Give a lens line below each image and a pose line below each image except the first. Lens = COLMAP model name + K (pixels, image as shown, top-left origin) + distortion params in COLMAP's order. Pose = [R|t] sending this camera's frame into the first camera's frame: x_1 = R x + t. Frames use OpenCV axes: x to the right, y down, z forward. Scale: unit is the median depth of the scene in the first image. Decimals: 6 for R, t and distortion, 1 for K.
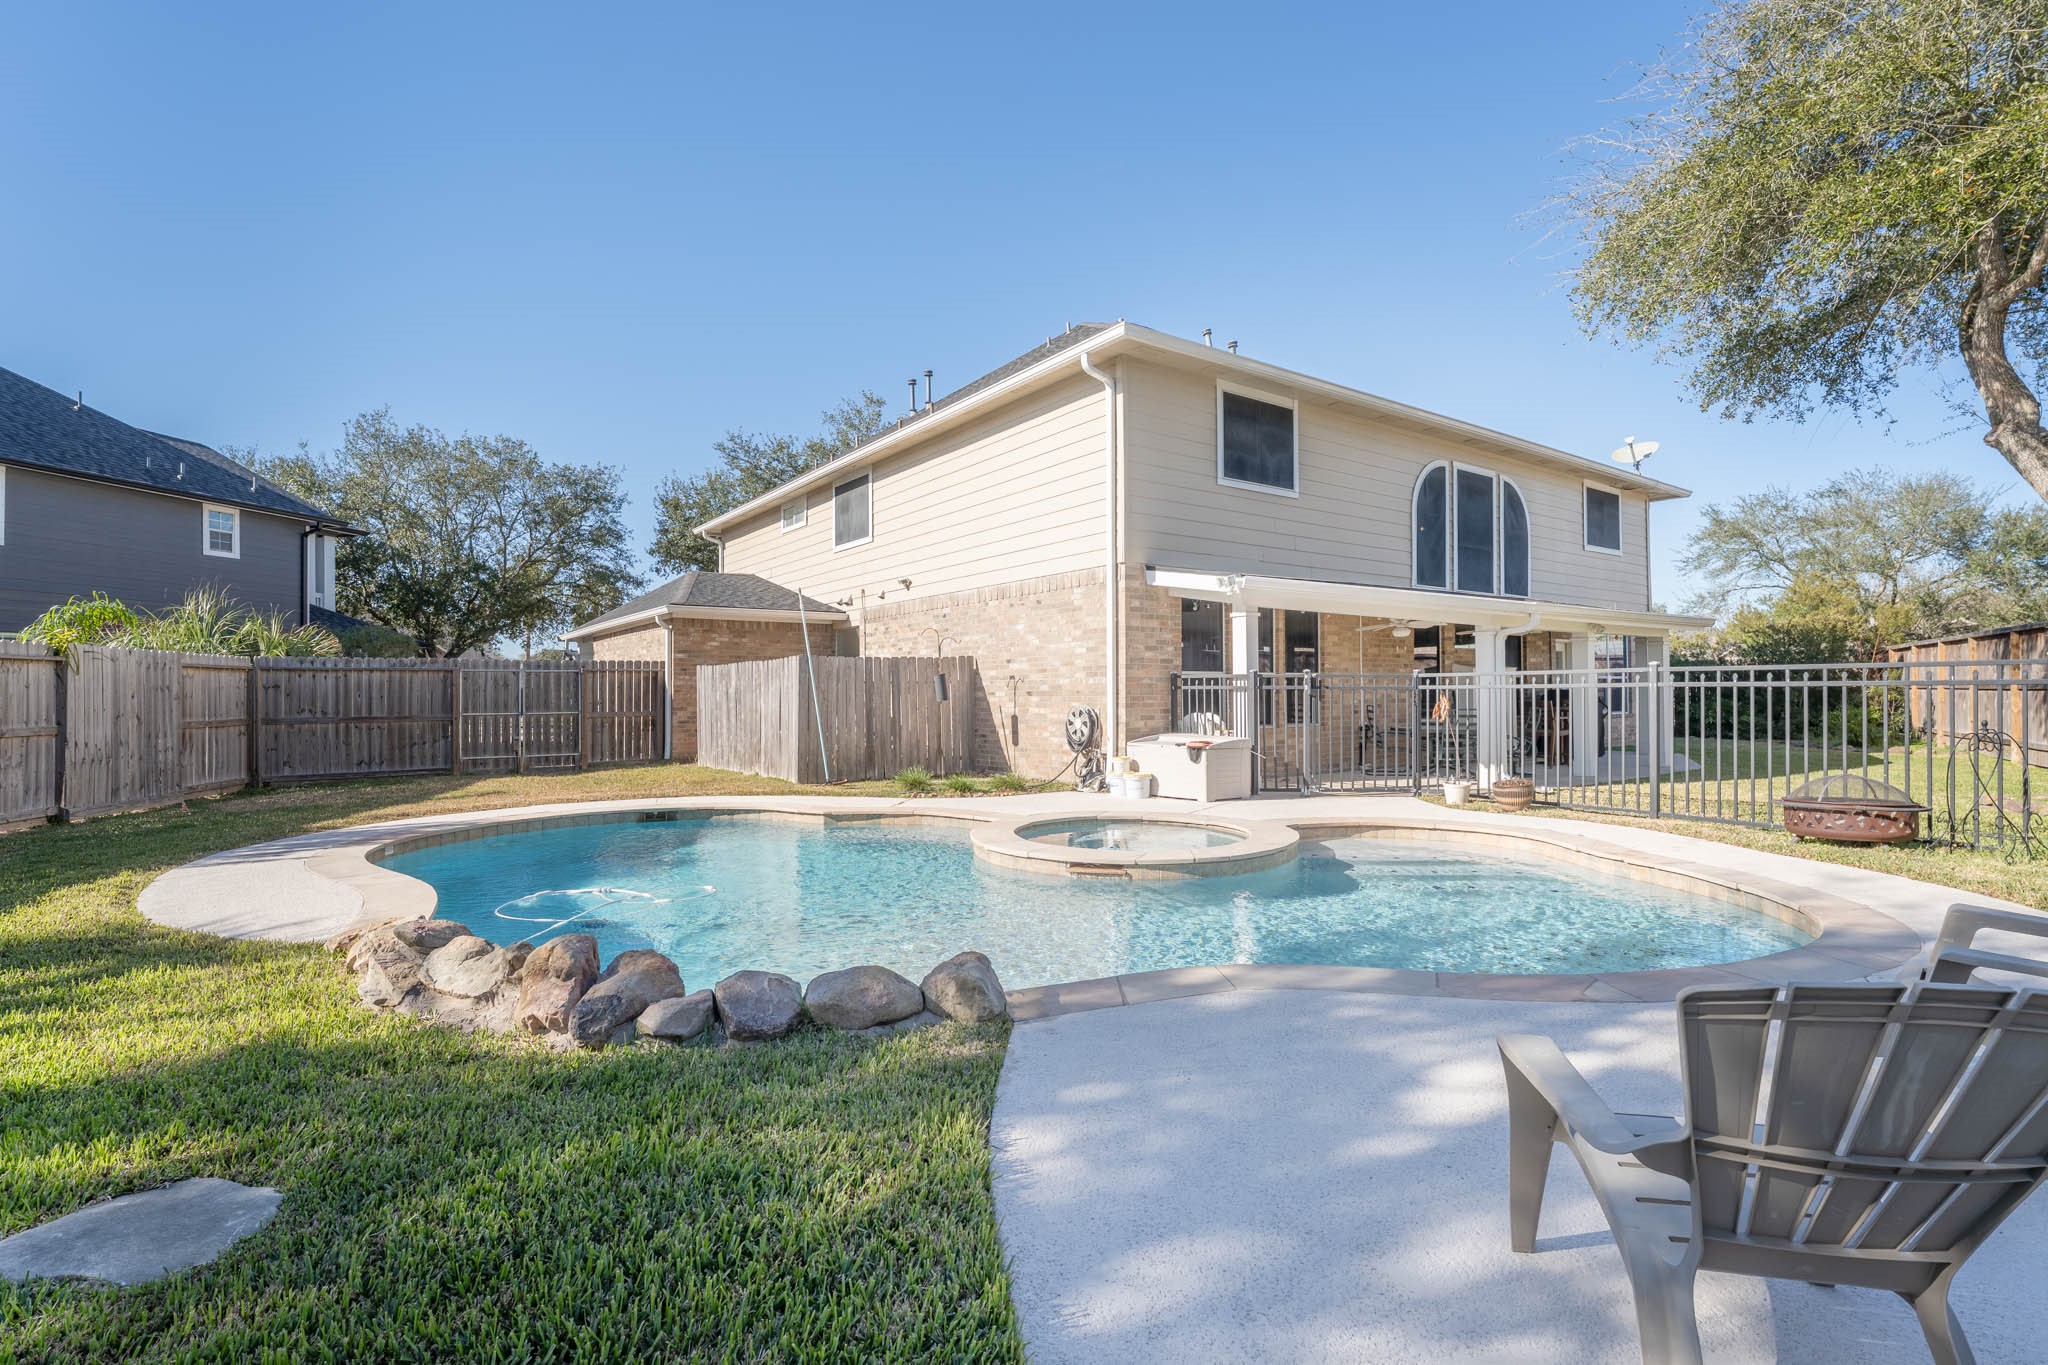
lens RADIAL K [[927.0, 0, 1020.6], [0, 927.0, 676.3], [0, 0, 1]] dist [0.001078, -0.000596]
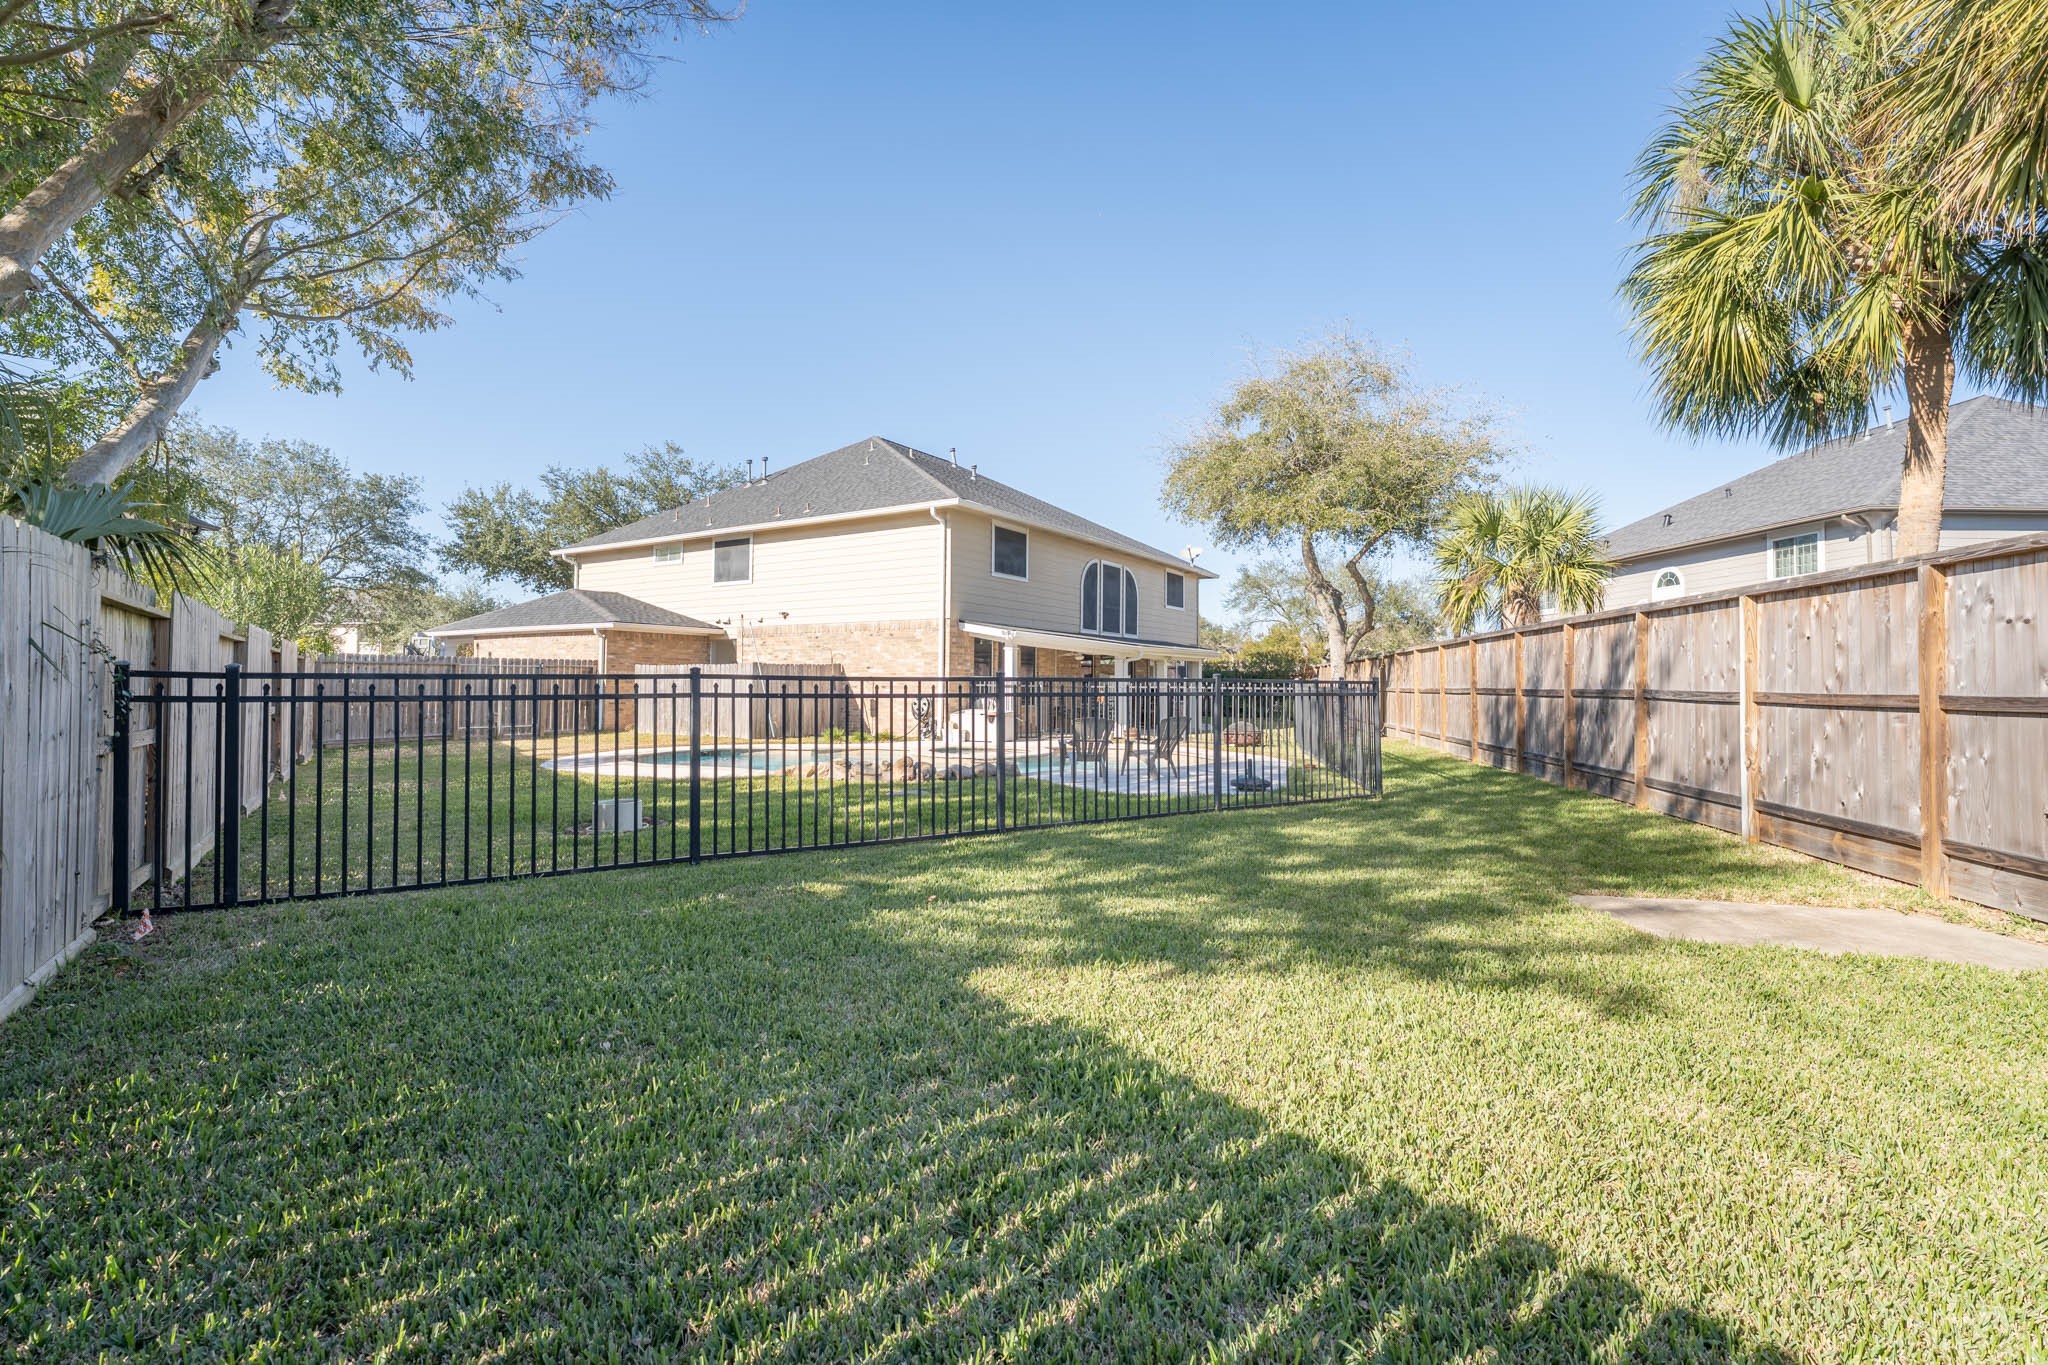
lens RADIAL K [[862.6, 0, 1025.7], [0, 862.6, 682.8], [0, 0, 1]] dist [-0.000576, 0.000028]
pose [[0.928398, 0.014522, 0.371303, -0.286844], [-0.019979, 0.999741, 0.010853, -0.009594], [-0.371049, -0.017495, 0.928448, -0.503145]]
